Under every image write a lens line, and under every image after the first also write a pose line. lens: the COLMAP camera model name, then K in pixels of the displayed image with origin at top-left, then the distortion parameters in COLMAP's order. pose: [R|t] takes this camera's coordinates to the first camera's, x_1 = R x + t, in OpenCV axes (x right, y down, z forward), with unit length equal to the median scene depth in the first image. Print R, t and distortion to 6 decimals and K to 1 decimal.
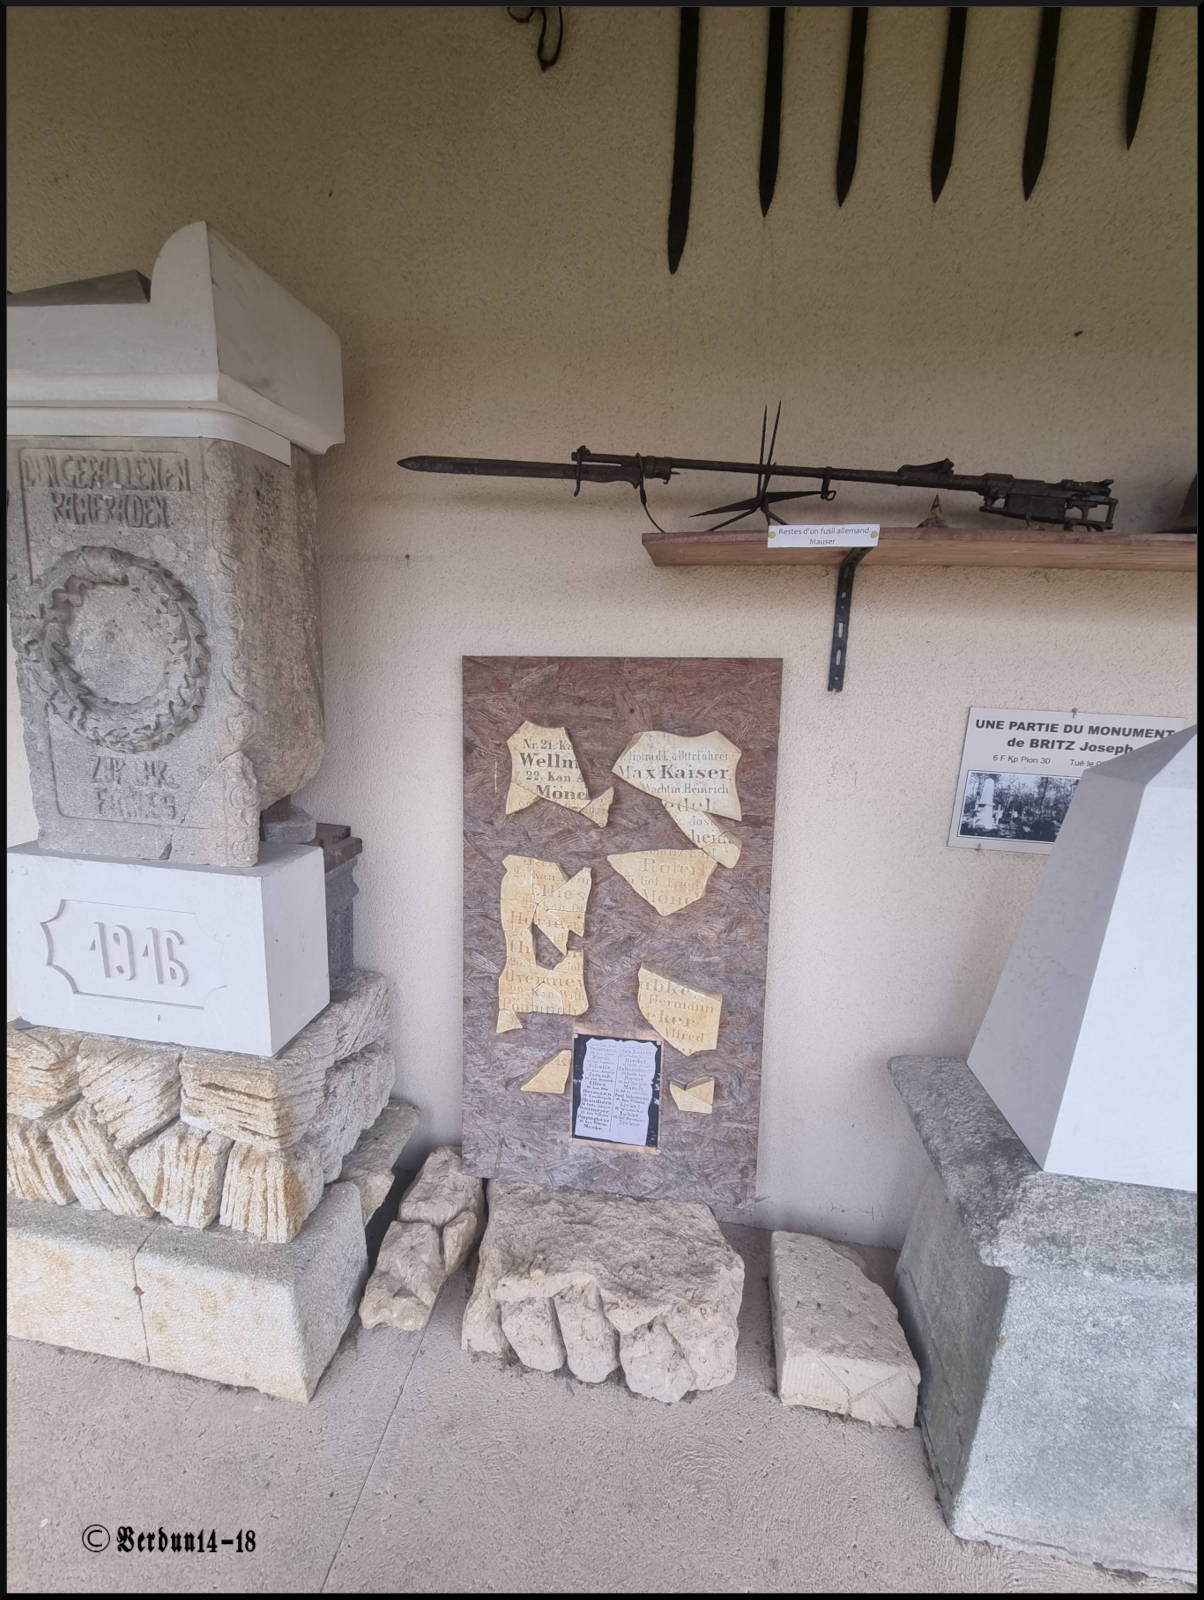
lens RADIAL K [[648.8, 0, 587.9], [0, 648.8, 801.4], [0, 0, 1]] dist [0.002304, -0.002559]
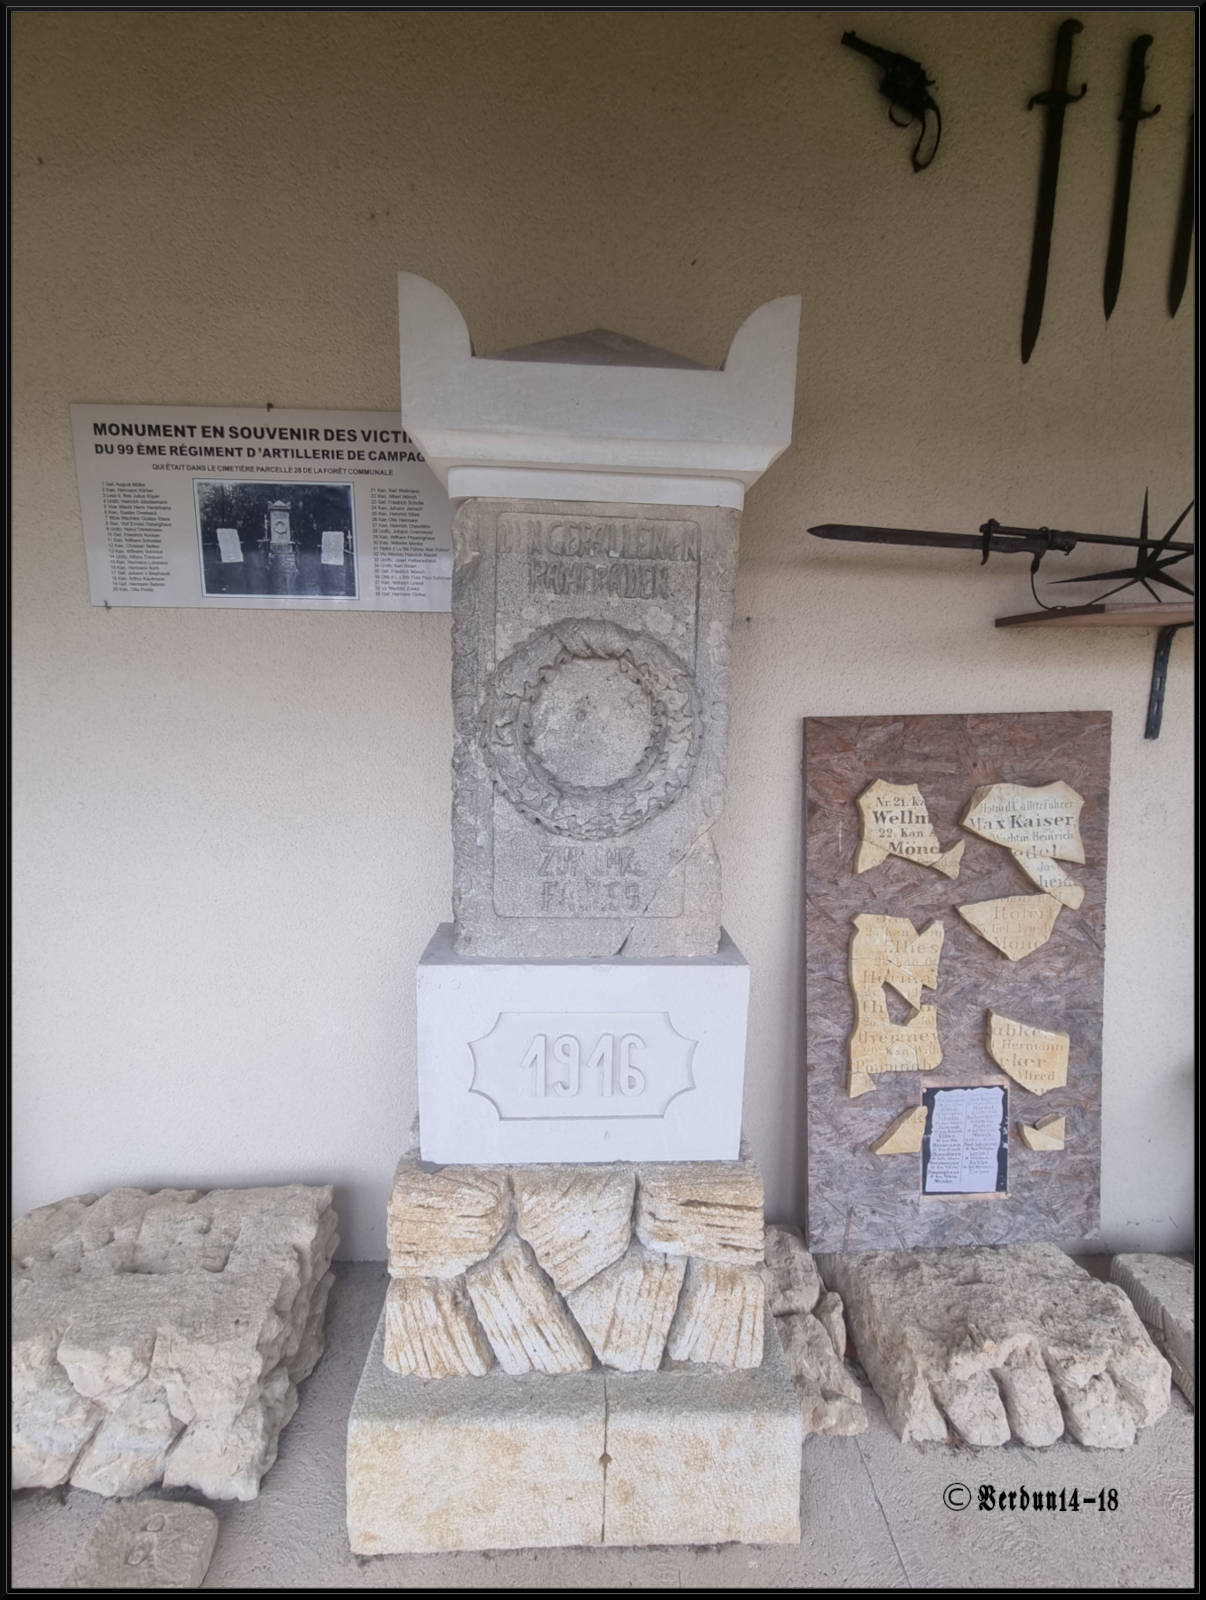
lens RADIAL K [[648.8, 0, 596.4], [0, 648.8, 802.0], [0, 0, 1]] dist [0.002304, -0.002559]
pose [[0.982632, -0.056407, 0.176782, -0.796087], [0.065293, 0.996858, -0.044850, -0.081455], [-0.173697, 0.055614, 0.983228, 0.099439]]
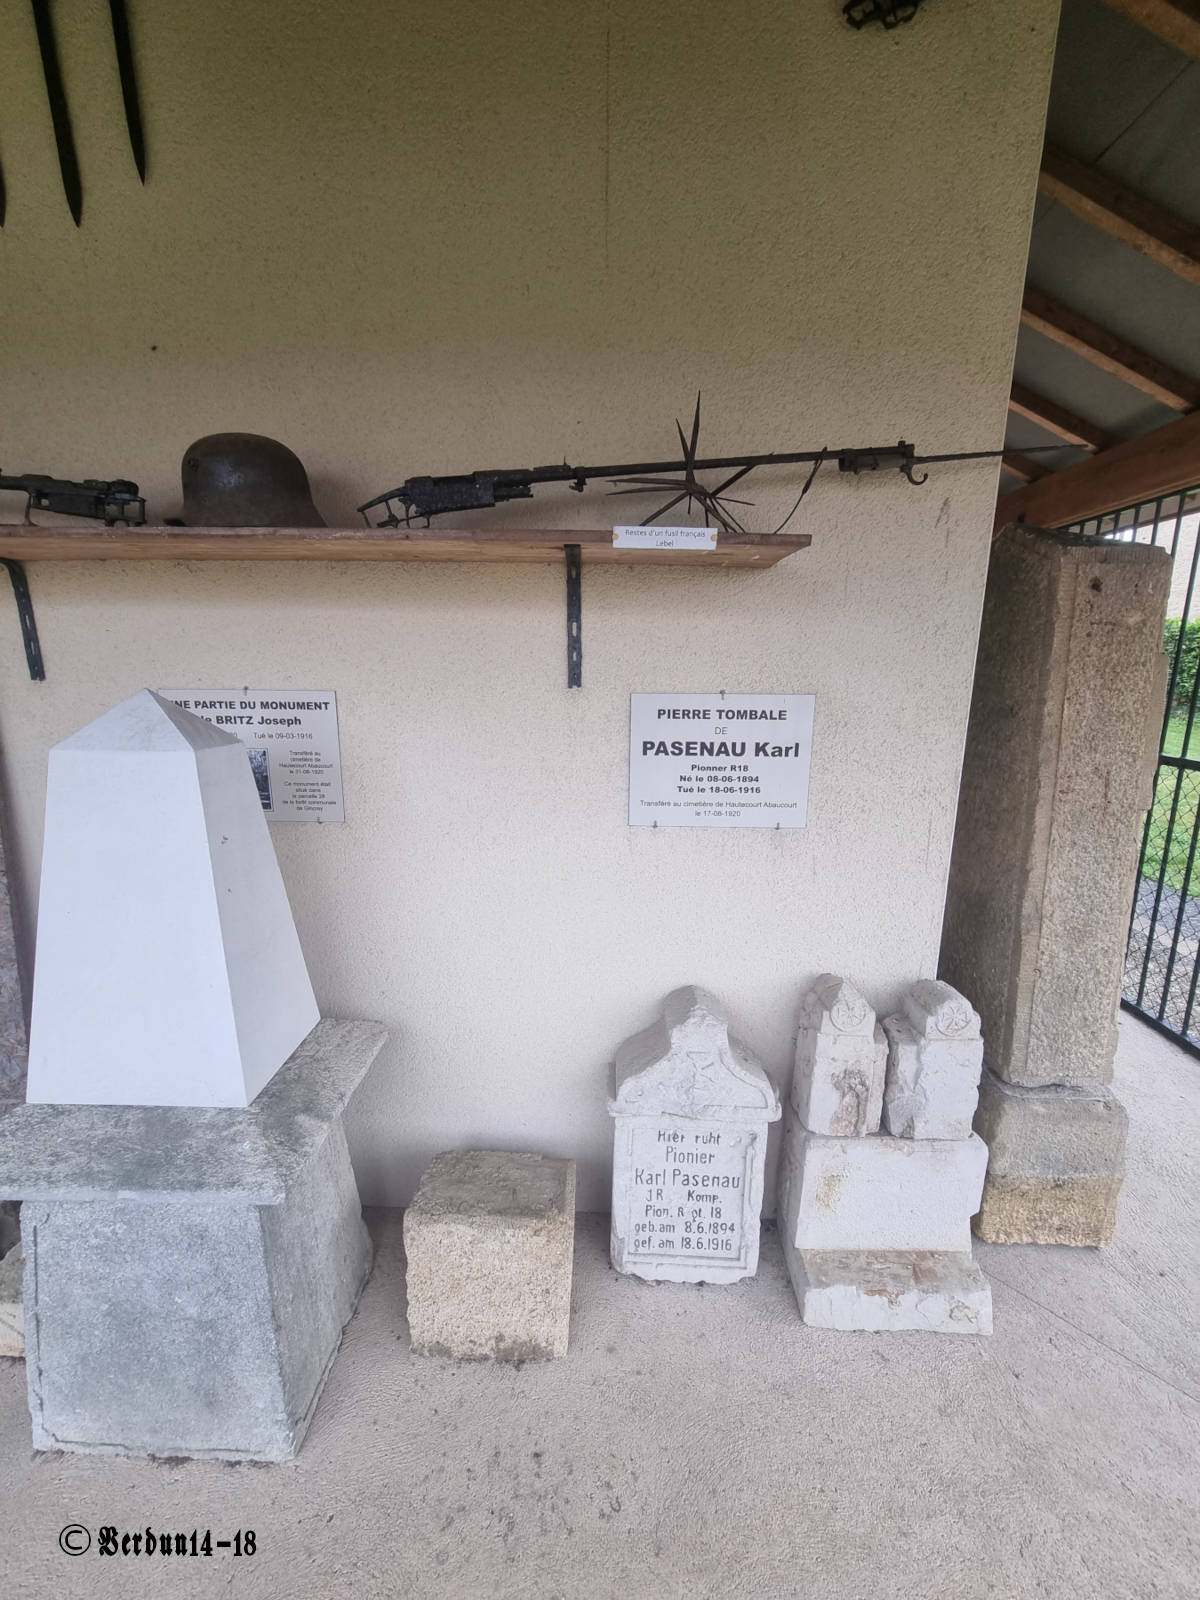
lens RADIAL K [[648.8, 0, 599.2], [0, 648.8, 804.8], [0, 0, 1]] dist [0.002304, -0.002559]
pose [[0.992487, -0.059281, 0.107027, 1.257253], [0.060038, 0.998189, -0.003864, 0.101136], [-0.106604, 0.010260, 0.994249, -0.164502]]
